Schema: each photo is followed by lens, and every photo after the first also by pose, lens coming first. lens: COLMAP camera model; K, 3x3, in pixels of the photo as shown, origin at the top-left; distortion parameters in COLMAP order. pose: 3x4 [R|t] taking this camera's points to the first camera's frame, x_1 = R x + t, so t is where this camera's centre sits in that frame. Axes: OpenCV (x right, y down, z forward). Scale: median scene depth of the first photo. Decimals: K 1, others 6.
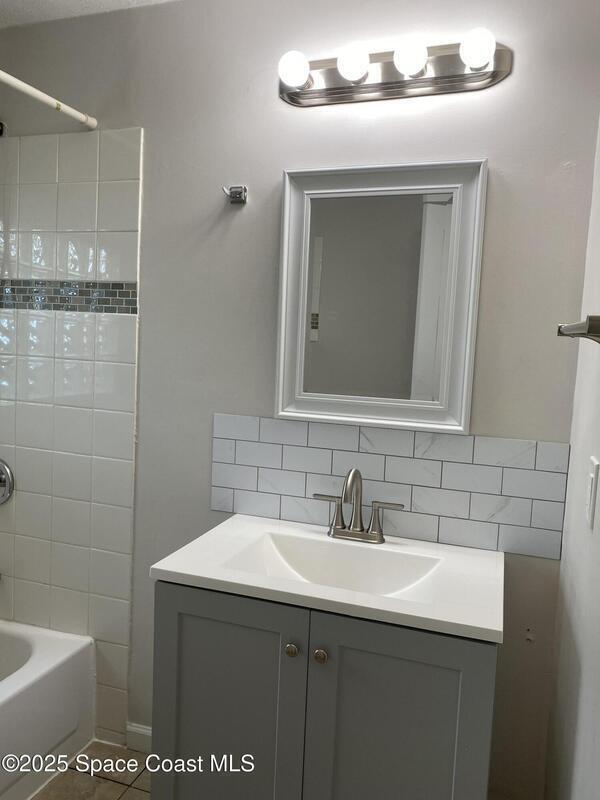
lens RADIAL K [[626.7, 0, 296.9], [0, 626.7, 399.3], [0, 0, 1]] dist [0.032681, -0.035346]
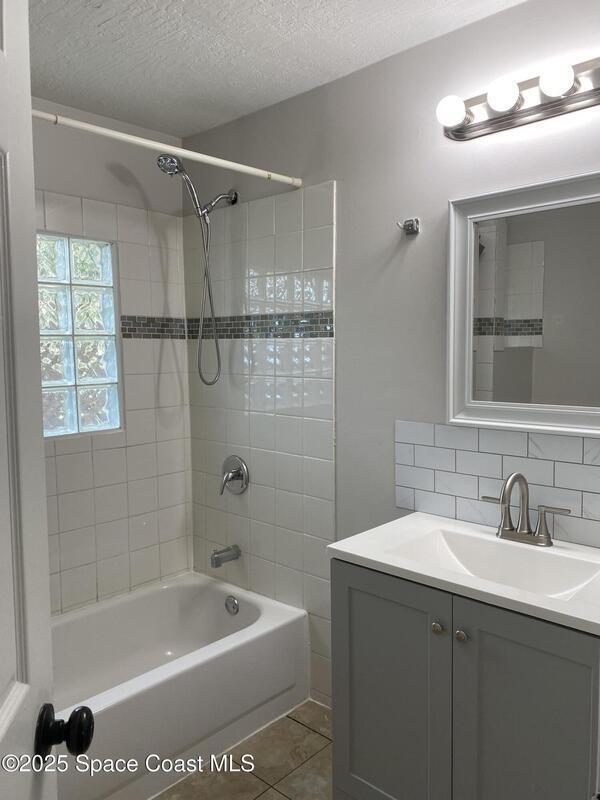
lens RADIAL K [[626.7, 0, 304.2], [0, 626.7, 399.9], [0, 0, 1]] dist [0.032681, -0.035346]
pose [[0.912222, -0.014342, -0.409445, 0.182697], [0.004827, 0.999694, -0.024264, 0.011973], [0.409668, 0.020158, 0.912012, -0.099704]]
